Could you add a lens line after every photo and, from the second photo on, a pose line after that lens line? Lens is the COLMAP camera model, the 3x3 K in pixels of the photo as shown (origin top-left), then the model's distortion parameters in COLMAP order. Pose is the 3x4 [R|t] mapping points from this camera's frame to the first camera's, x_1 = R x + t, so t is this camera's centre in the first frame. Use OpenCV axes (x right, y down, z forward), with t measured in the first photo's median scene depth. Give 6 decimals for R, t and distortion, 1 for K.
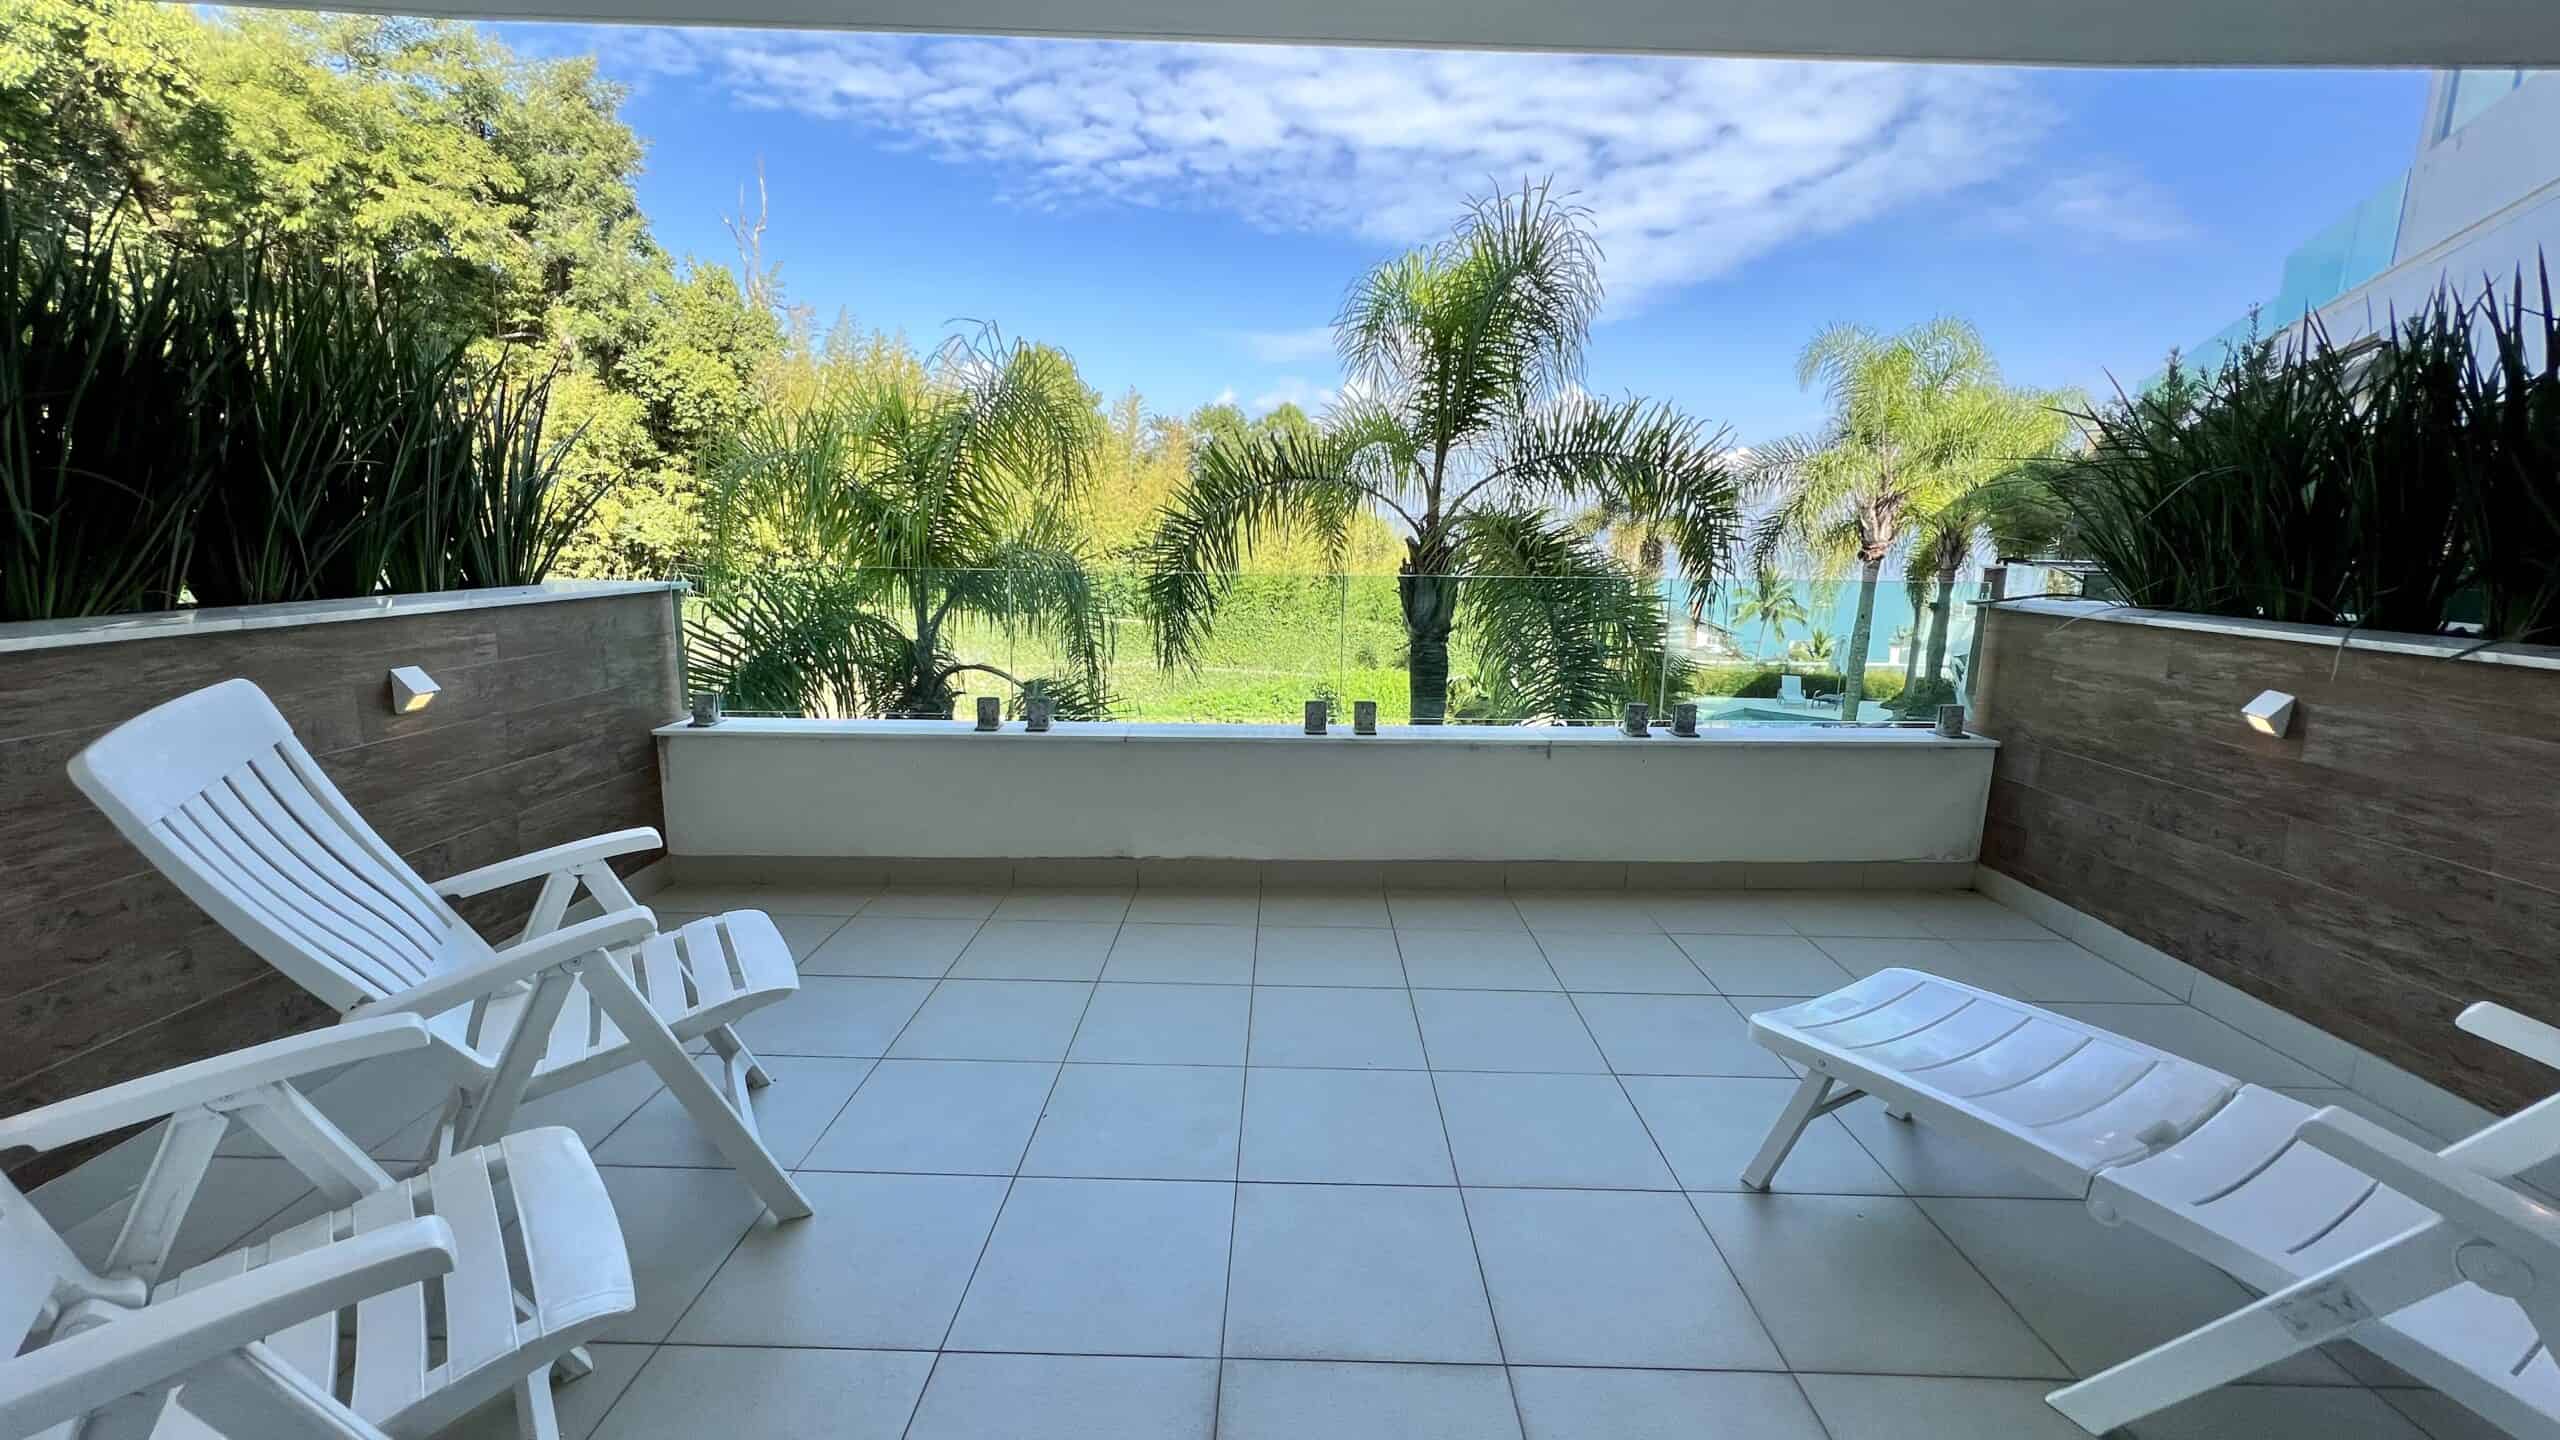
lens RADIAL K [[1036.5, 0, 1280.0], [0, 1036.5, 720.0], [0, 0, 1]] dist [0.003456, 0.000459]
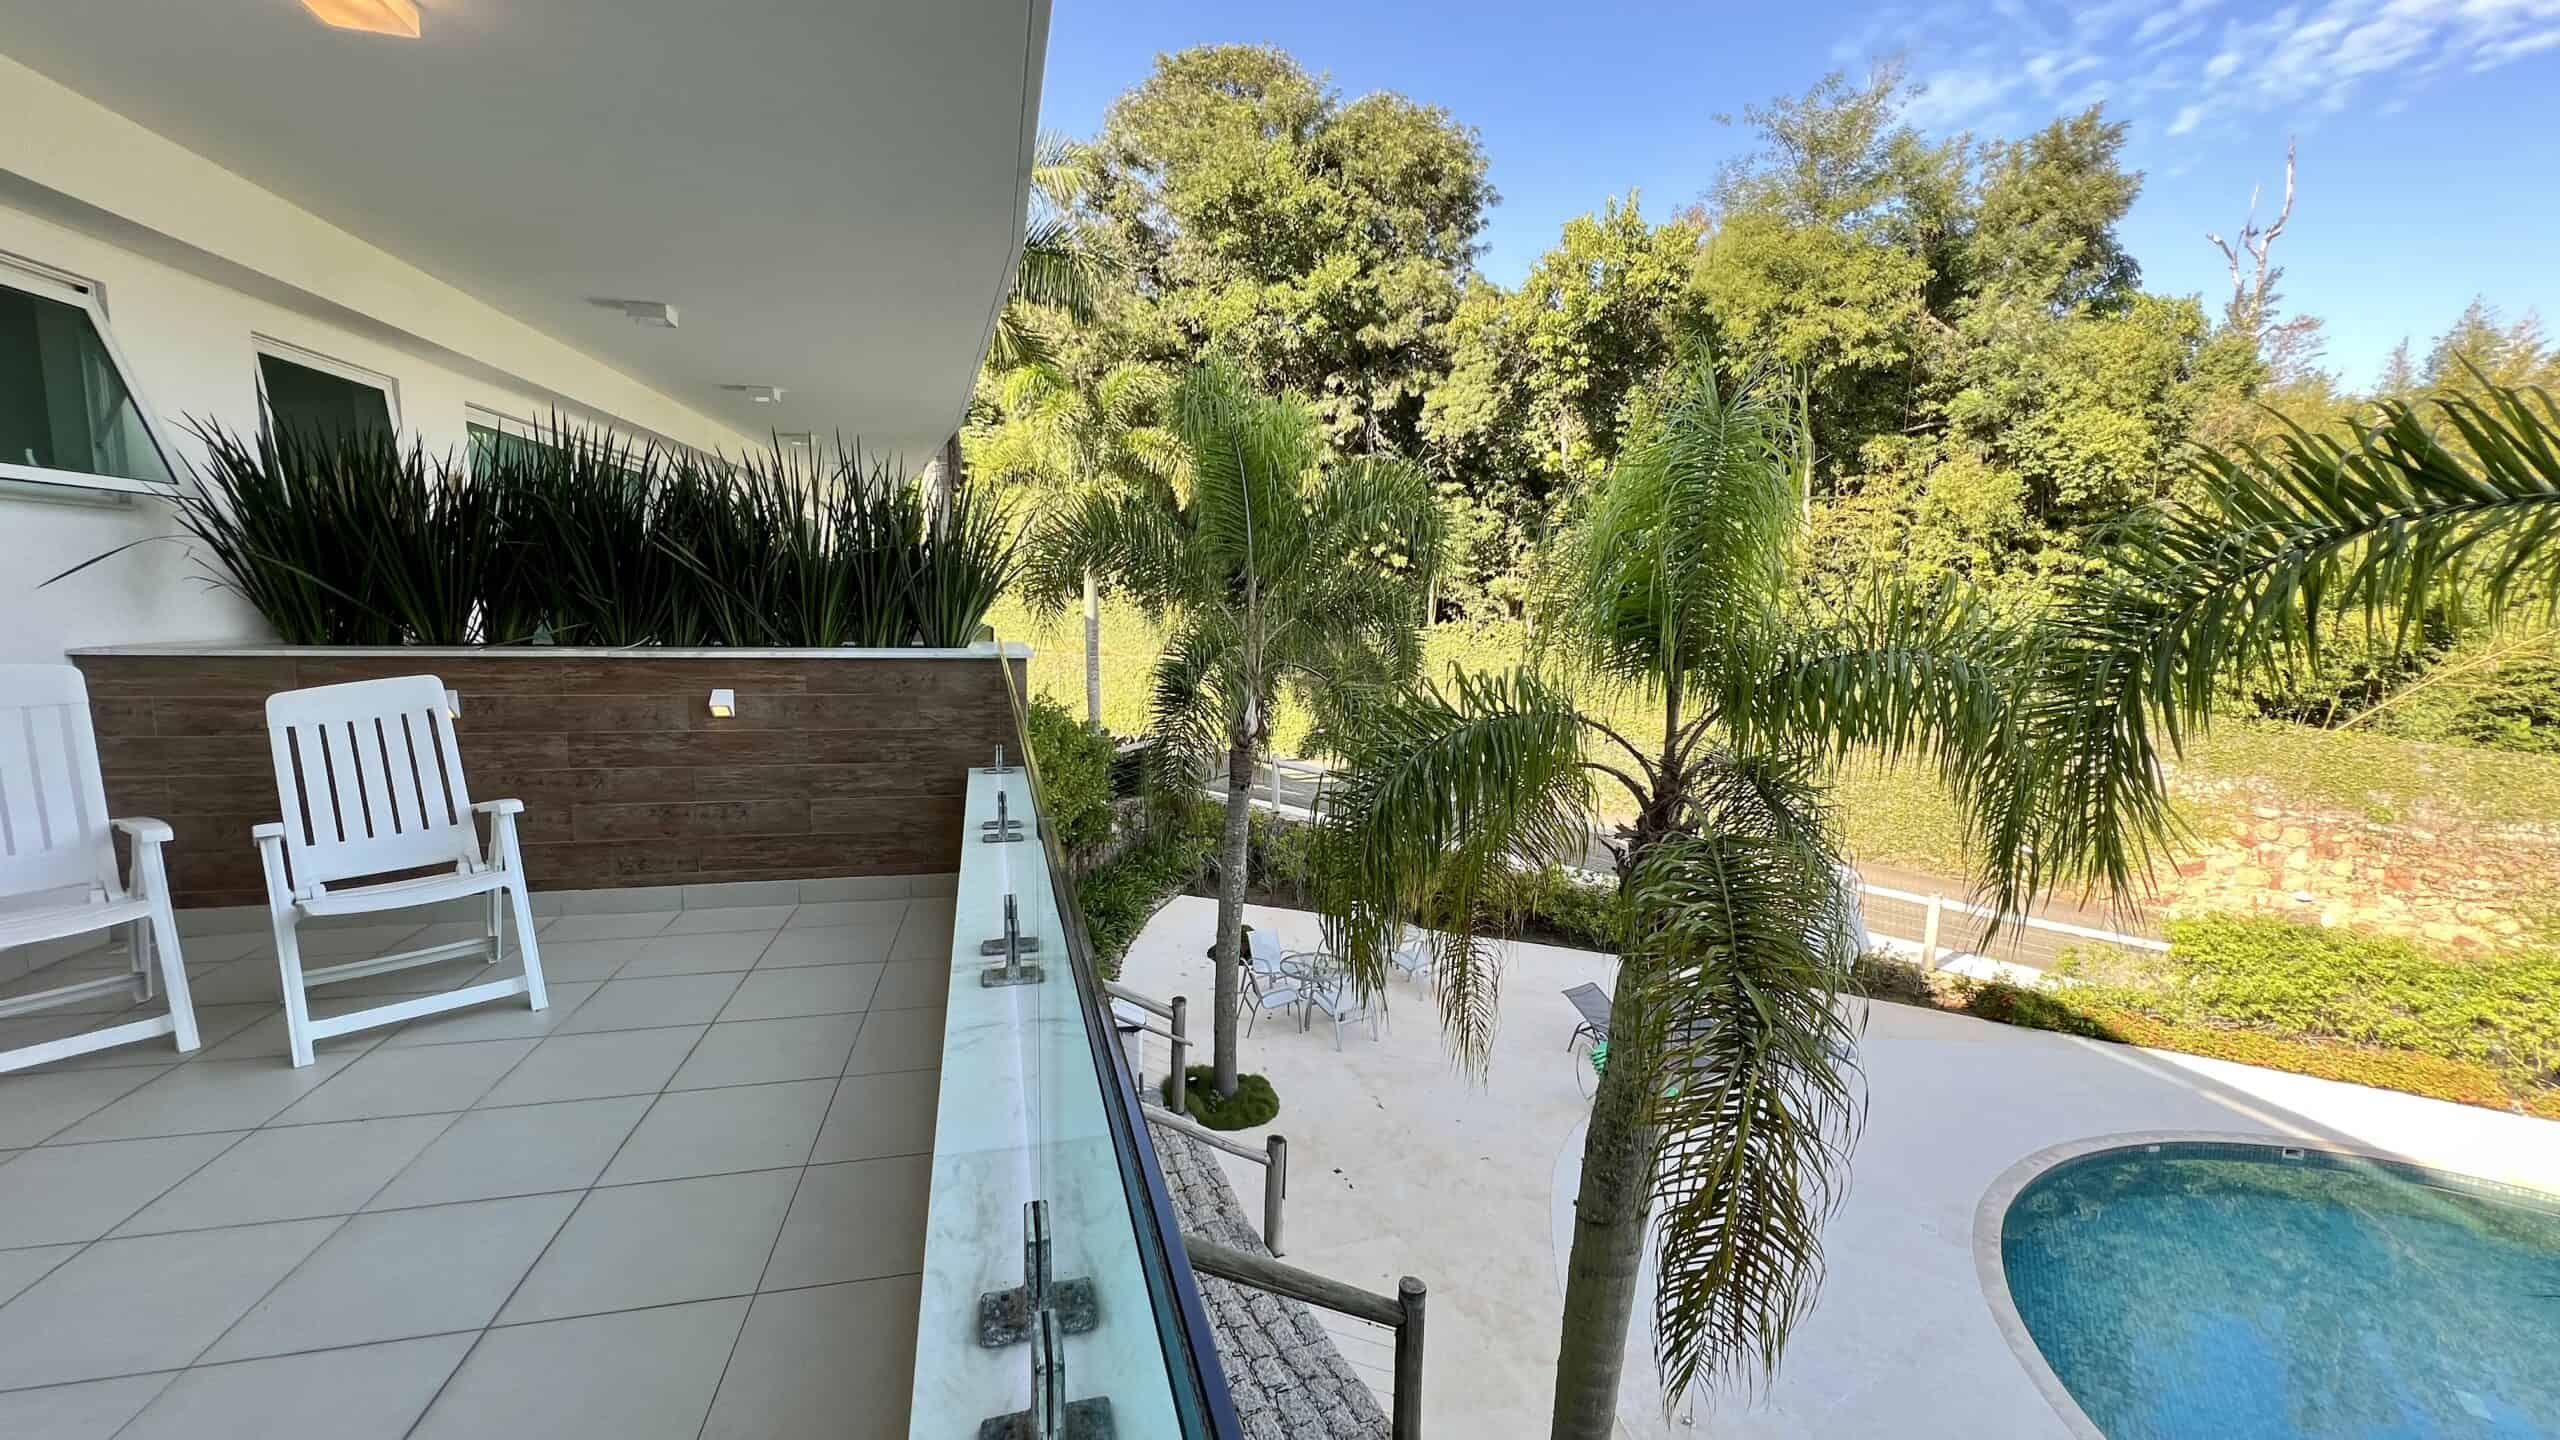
lens RADIAL K [[1036.5, 0, 1280.0], [0, 1036.5, 720.0], [0, 0, 1]] dist [0.003456, 0.000459]
pose [[0.238056, 0.110586, -0.964935, 0.320308], [-0.188761, 0.979821, 0.065724, -0.093557], [0.952732, 0.166496, 0.254127, 0.483258]]
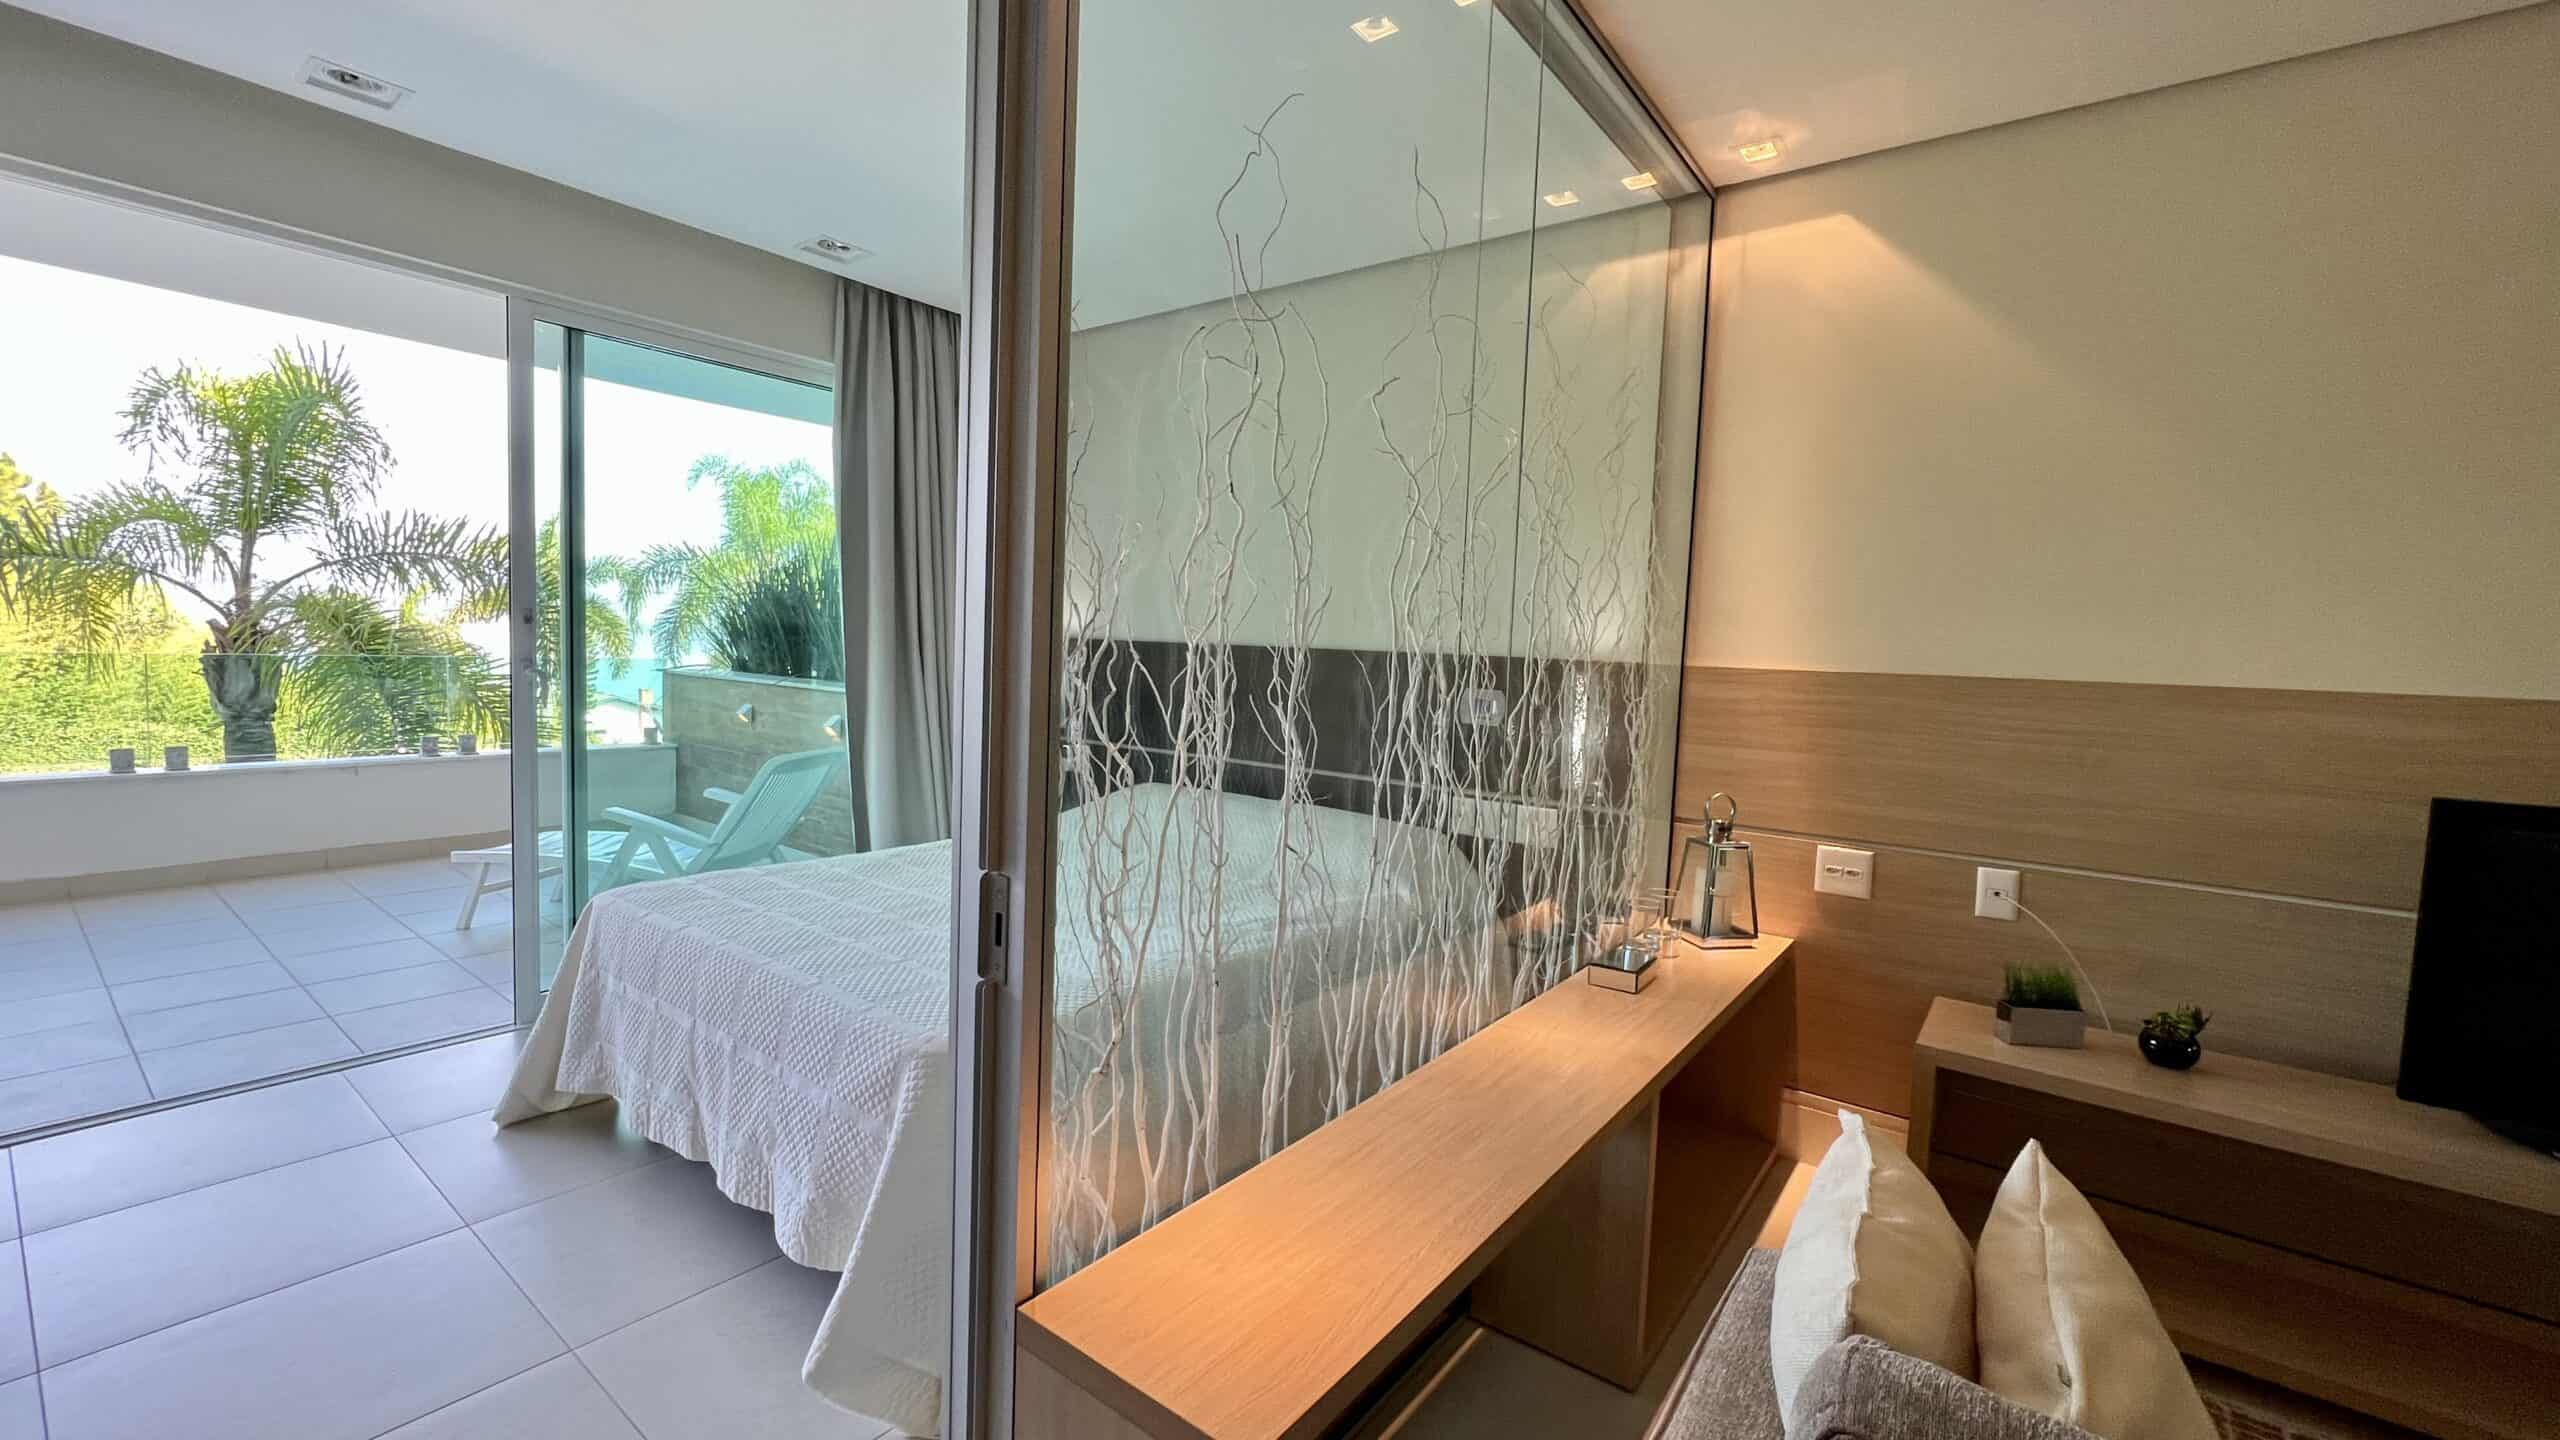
lens RADIAL K [[1042.3, 0, 1280.0], [0, 1042.3, 720.0], [0, 0, 1]] dist [-0.001684, -0.000154]
pose [[0.607368, -0.050273, 0.792829, -0.052099], [0.115392, 0.992994, -0.025434, 0.066539], [-0.785996, 0.106934, 0.608914, -0.427611]]
